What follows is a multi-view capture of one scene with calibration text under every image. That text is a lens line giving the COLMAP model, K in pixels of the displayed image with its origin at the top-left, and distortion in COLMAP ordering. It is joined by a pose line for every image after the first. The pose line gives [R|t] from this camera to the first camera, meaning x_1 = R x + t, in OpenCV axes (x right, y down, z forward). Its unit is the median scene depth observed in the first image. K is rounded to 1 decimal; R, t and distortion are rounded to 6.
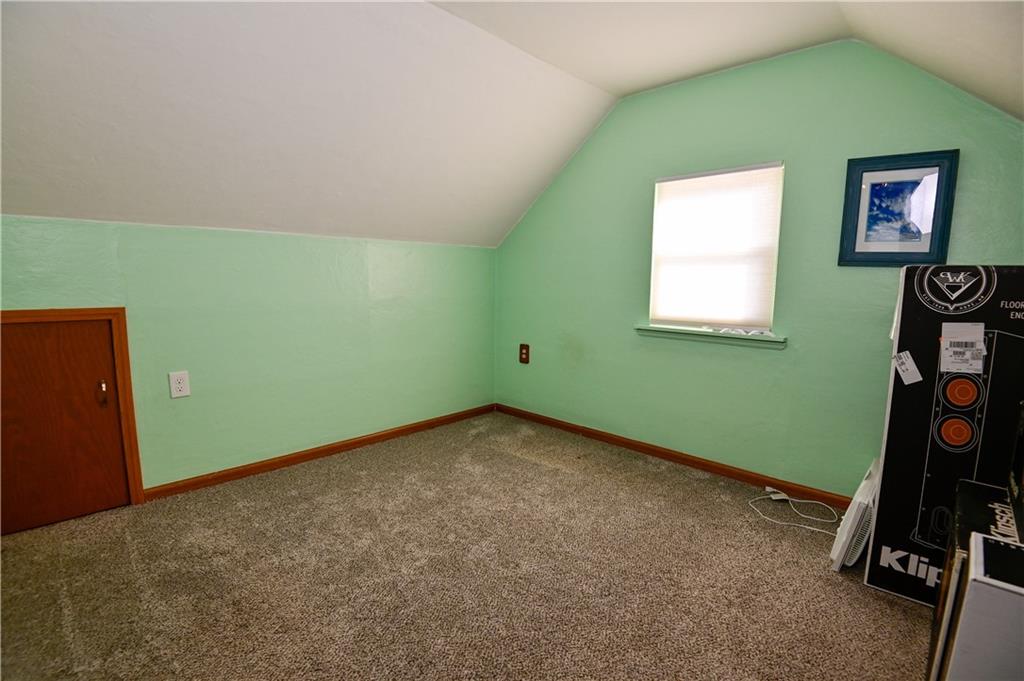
lens RADIAL K [[475.4, 0, 513.8], [0, 475.4, 339.8], [0, 0, 1]] dist [0.000719, -0.031496]
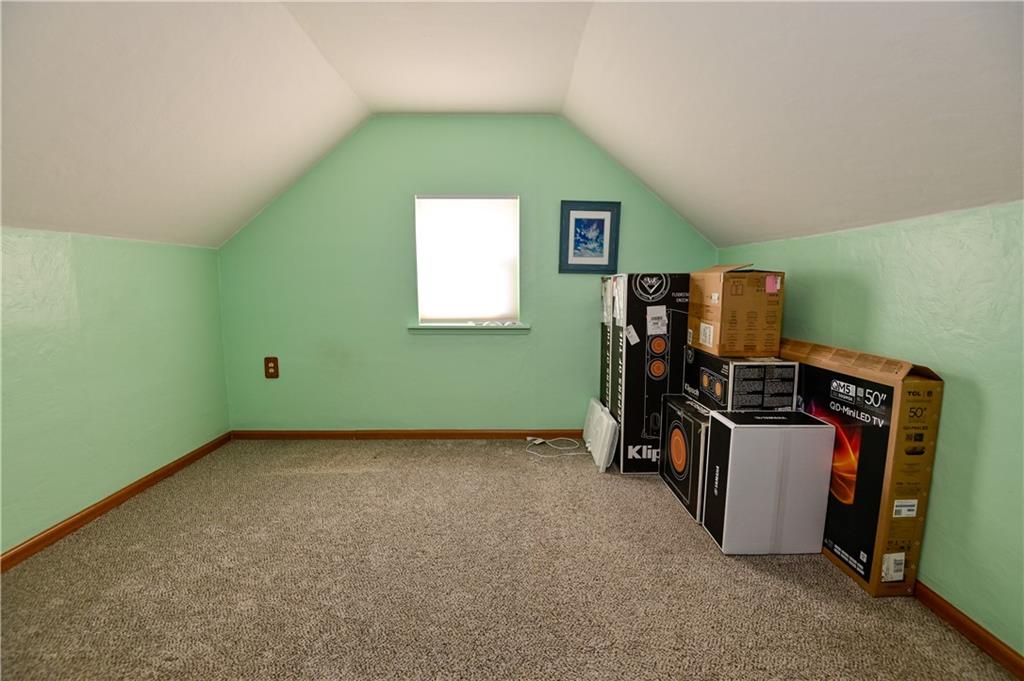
lens RADIAL K [[475.4, 0, 513.8], [0, 475.4, 339.8], [0, 0, 1]] dist [0.000719, -0.031496]
pose [[0.711007, -0.092433, 0.697083, -0.474587], [0.096945, 0.994742, 0.033022, -0.014465], [-0.696470, 0.044100, 0.716229, 0.058876]]
